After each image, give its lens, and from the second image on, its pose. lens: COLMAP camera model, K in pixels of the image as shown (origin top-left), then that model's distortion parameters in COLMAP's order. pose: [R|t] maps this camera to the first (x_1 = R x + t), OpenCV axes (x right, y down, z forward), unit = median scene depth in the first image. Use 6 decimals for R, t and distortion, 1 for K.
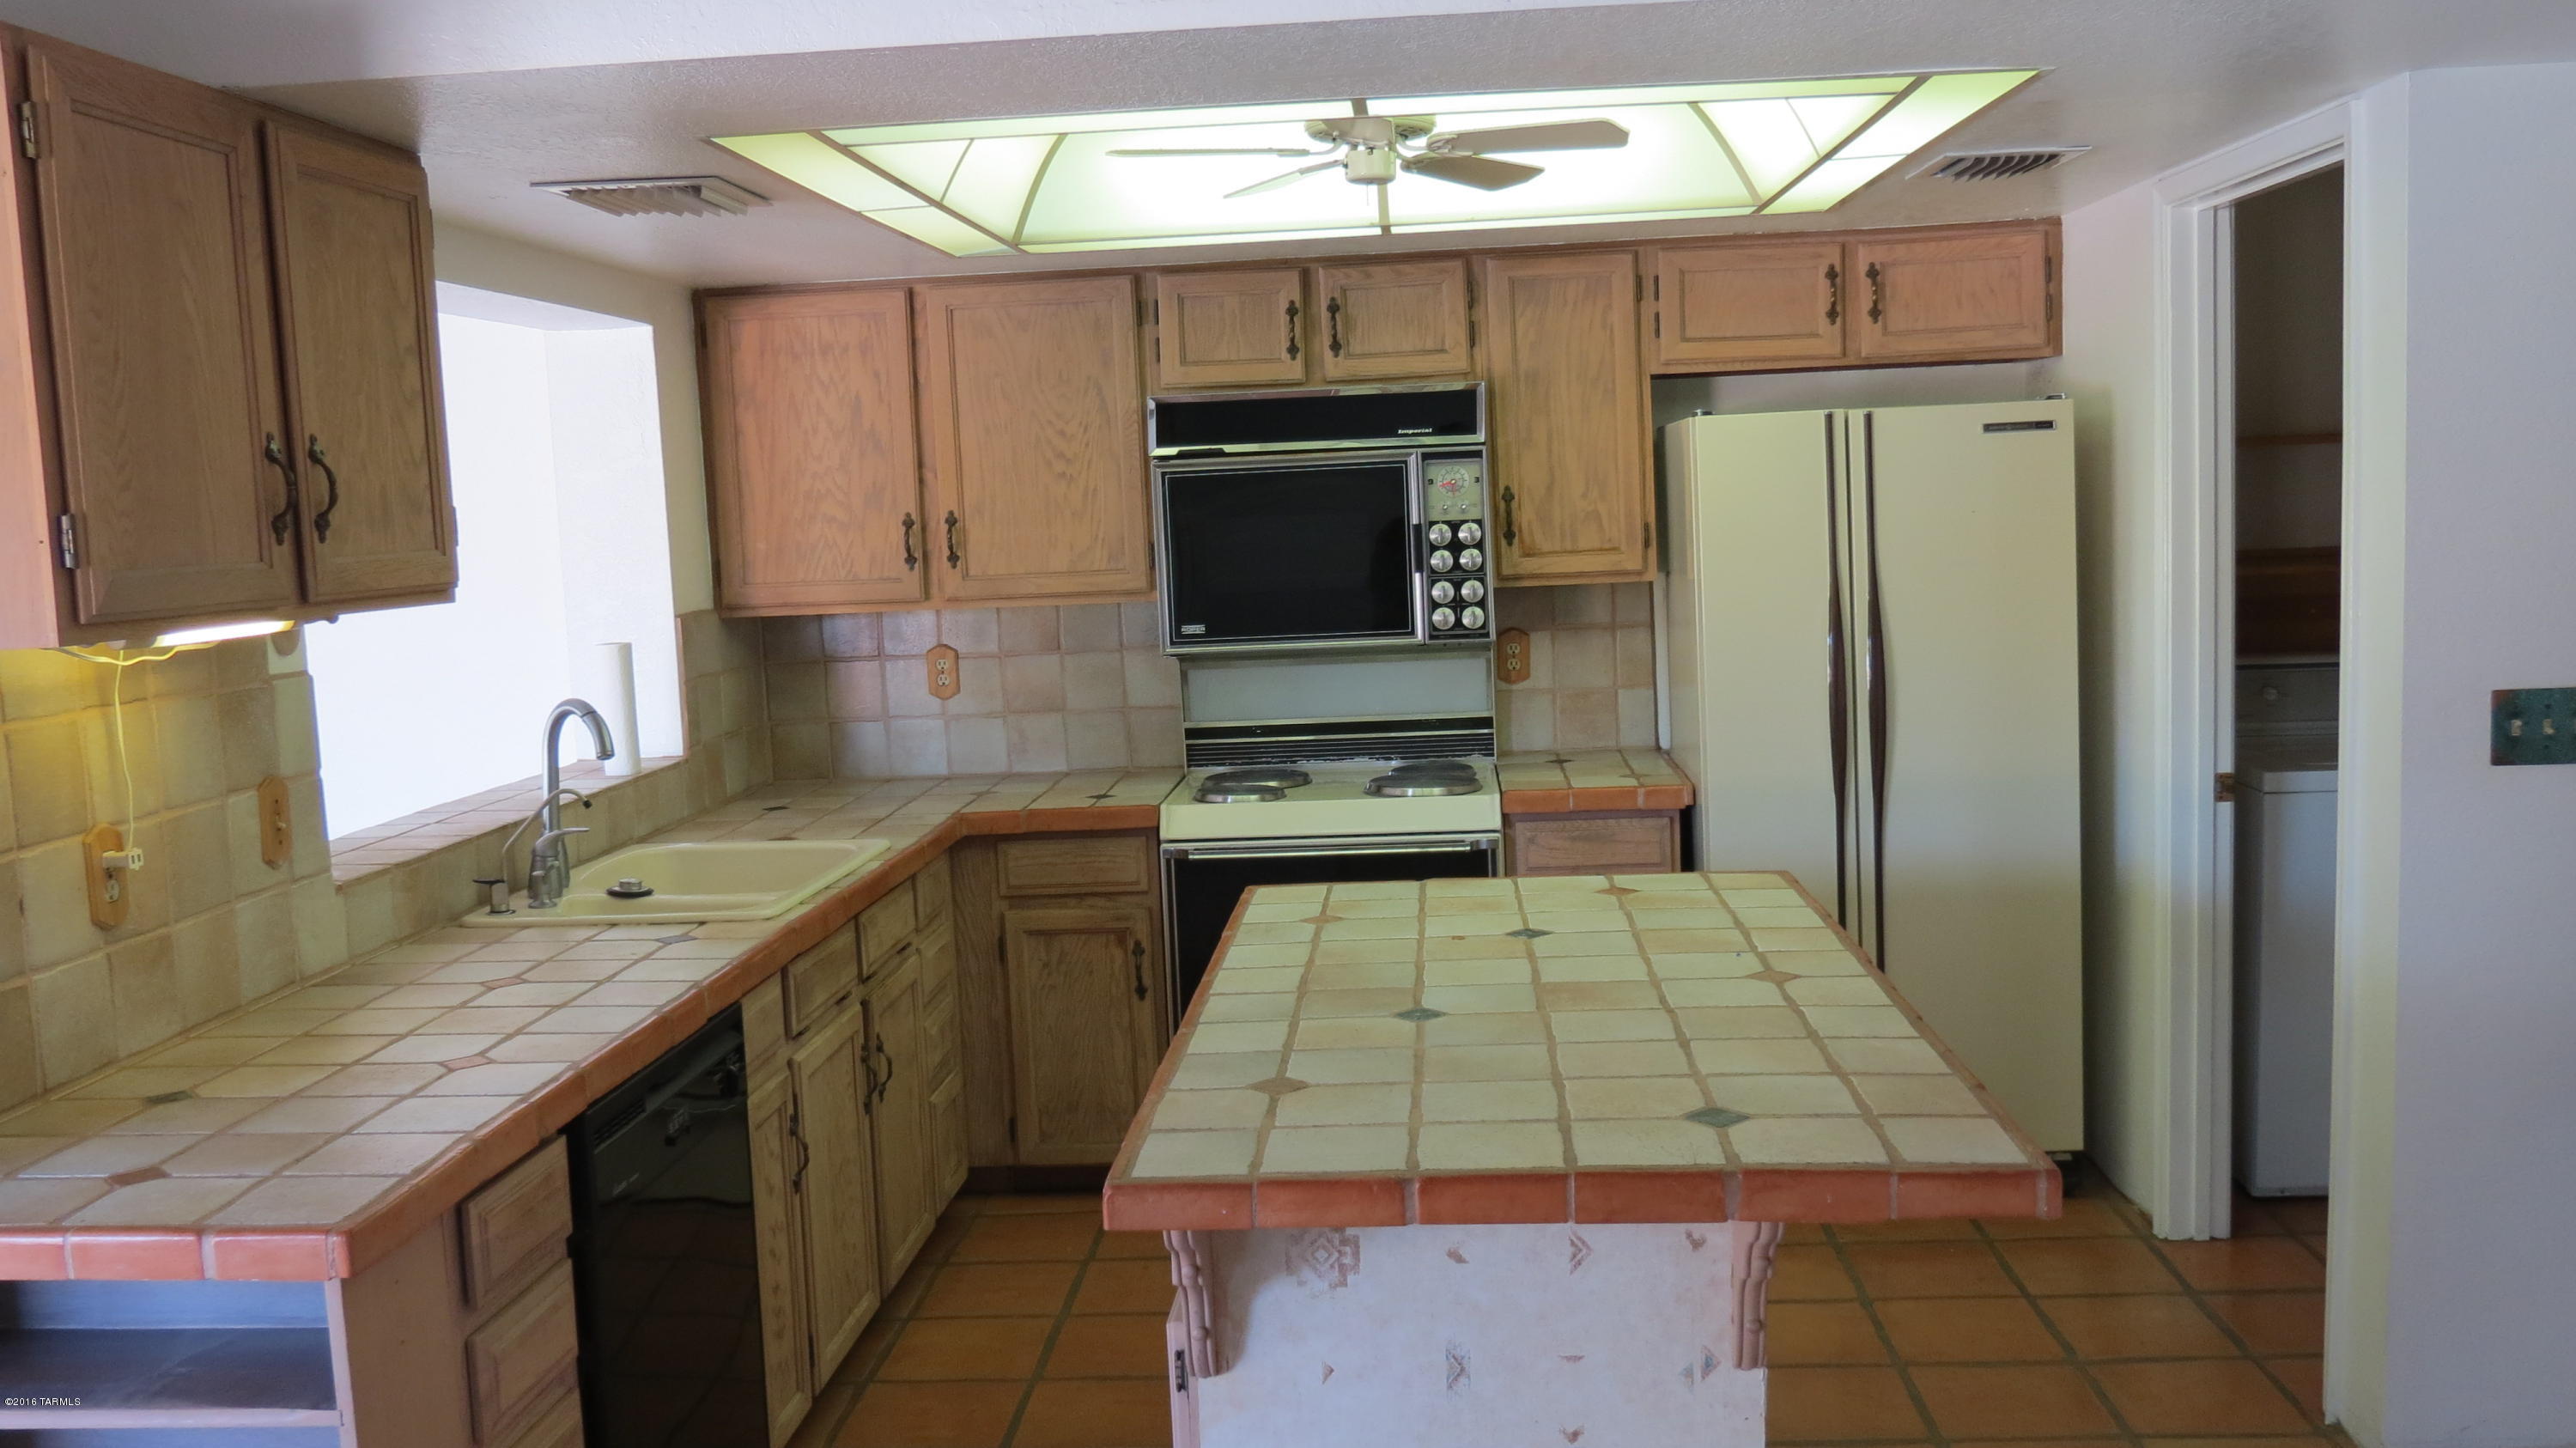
lens RADIAL K [[2162.6, 0, 1290.9], [0, 2162.6, 719.5], [0, 0, 1]] dist [-0.036245, 0.015738]
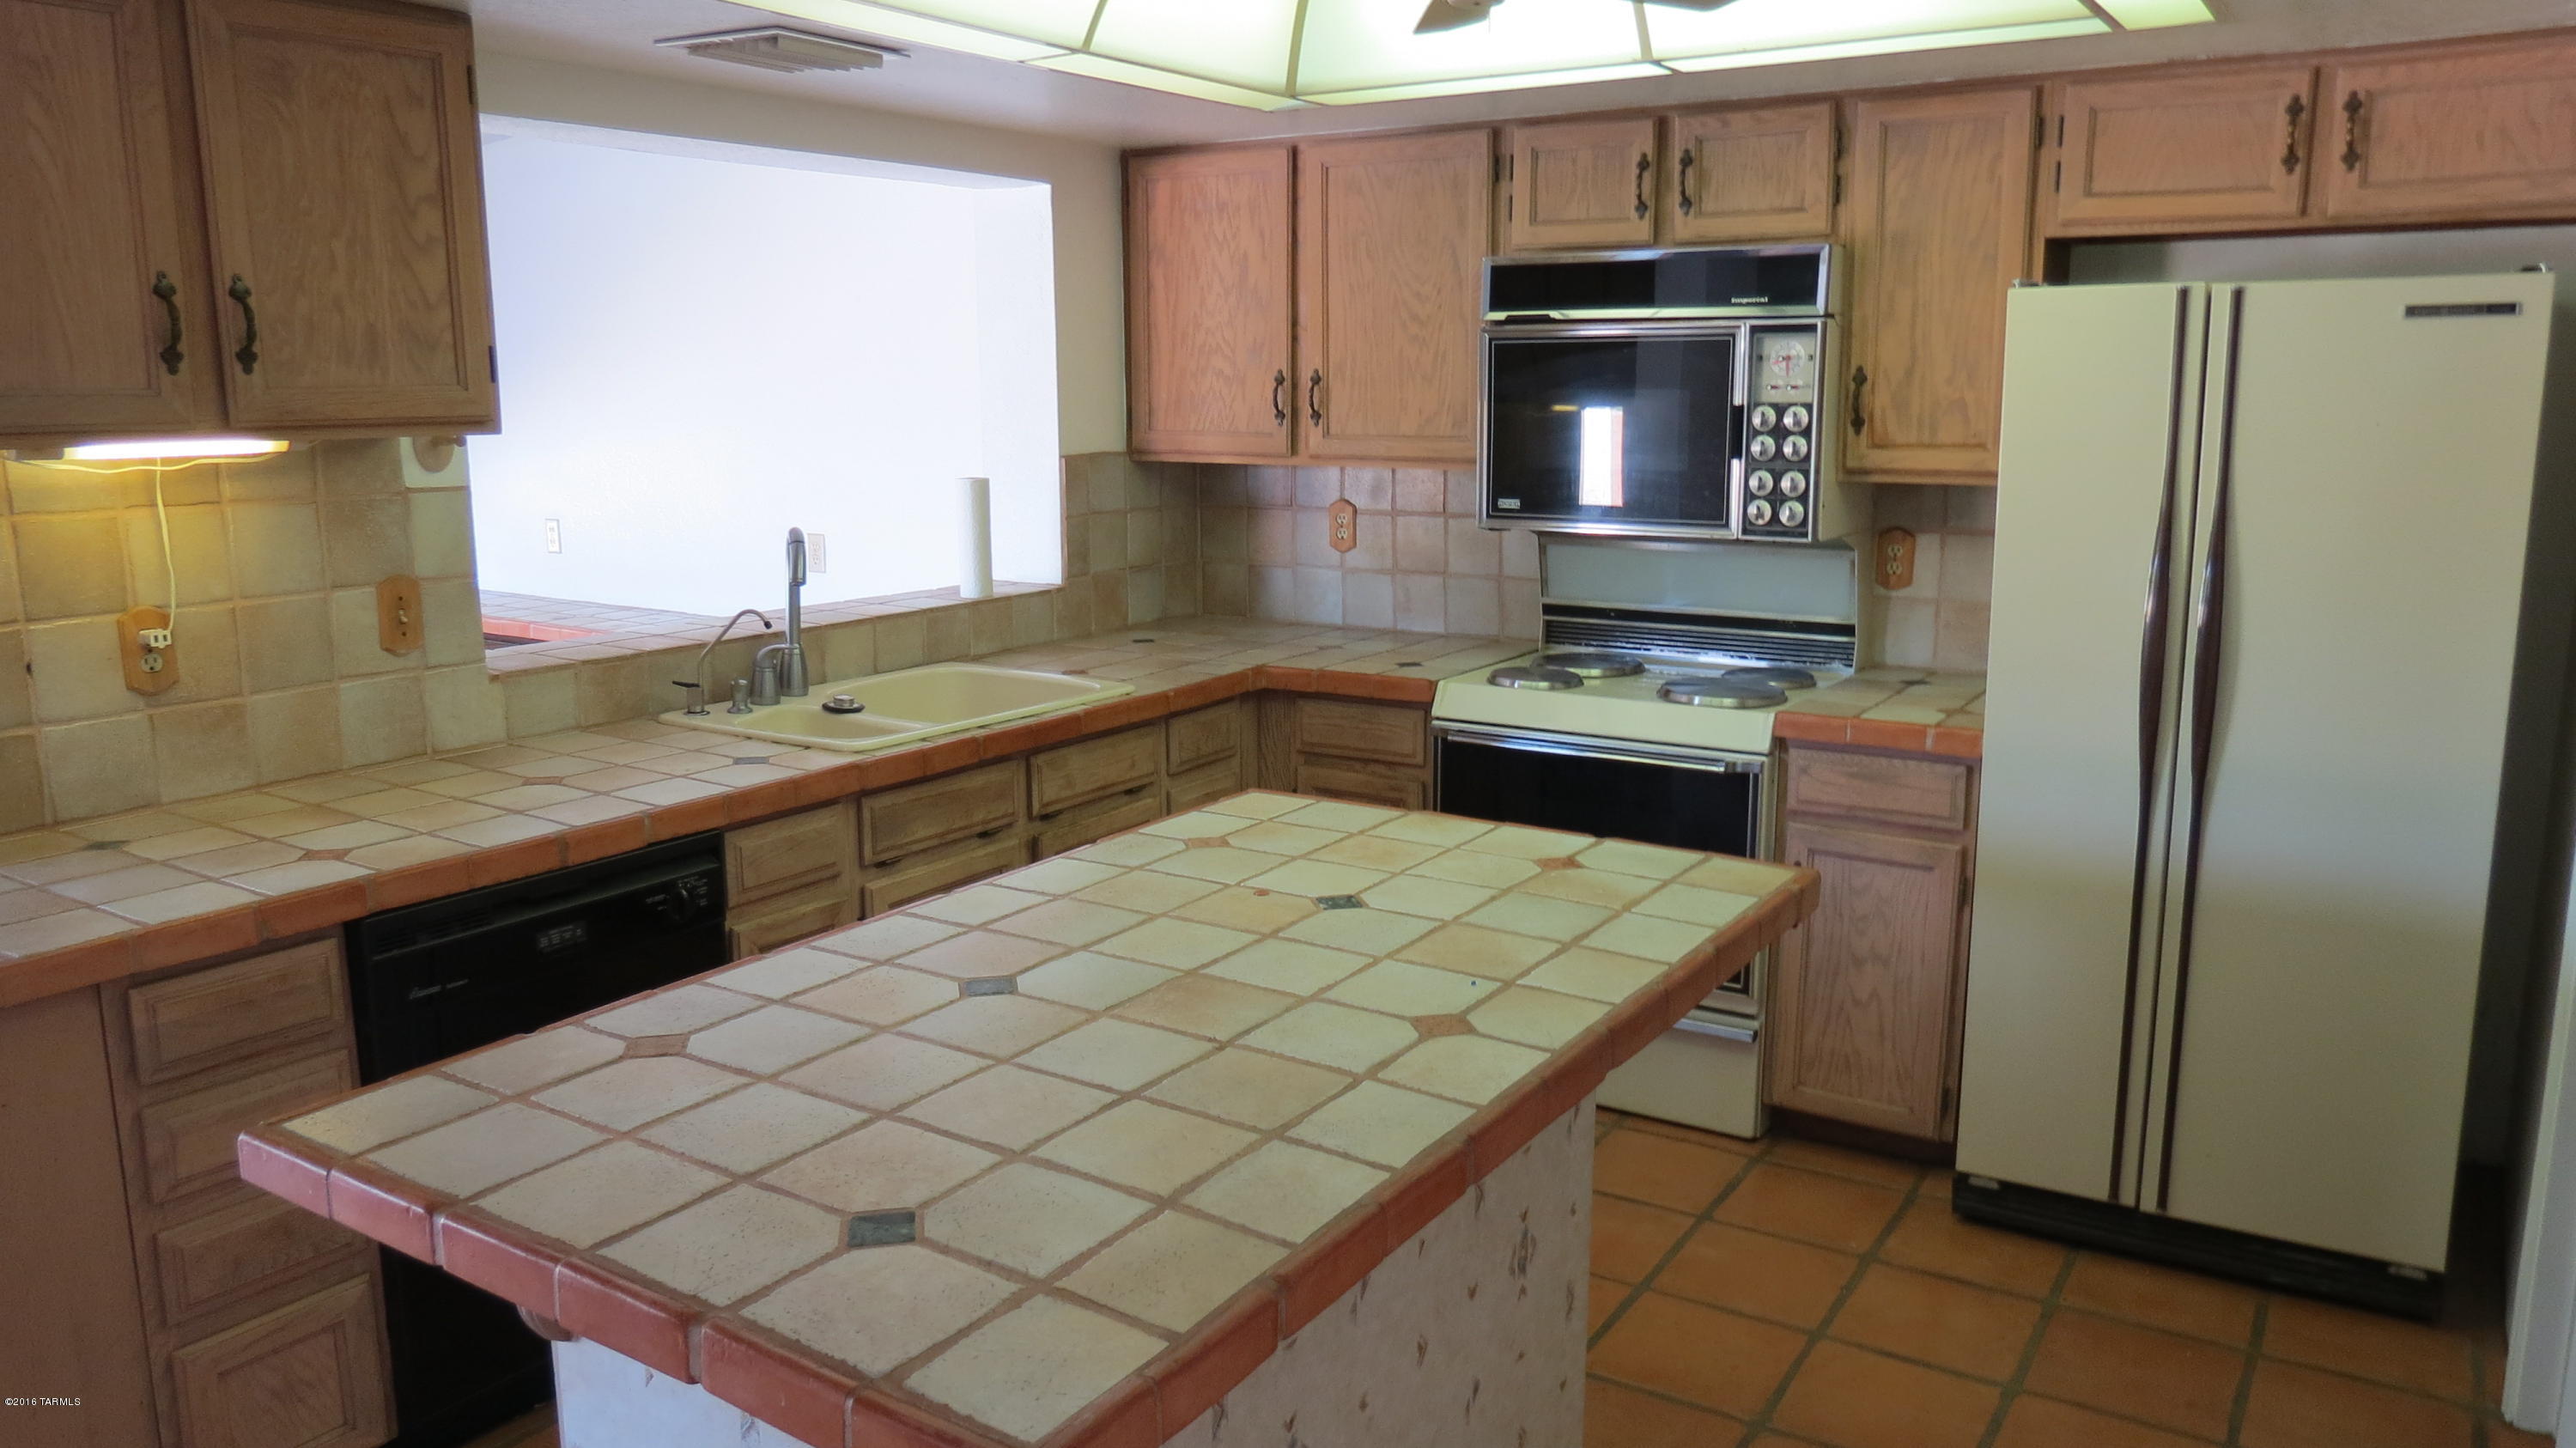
lens RADIAL K [[1819.6, 0, 1280.4], [0, 1819.6, 719.1], [0, 0, 1]] dist [-0.034311, 0.016511]
pose [[0.873877, 0.128528, -0.468849, 0.263319], [-0.083673, 0.989791, 0.115381, -0.032062], [0.478892, -0.061599, 0.875710, 0.239752]]
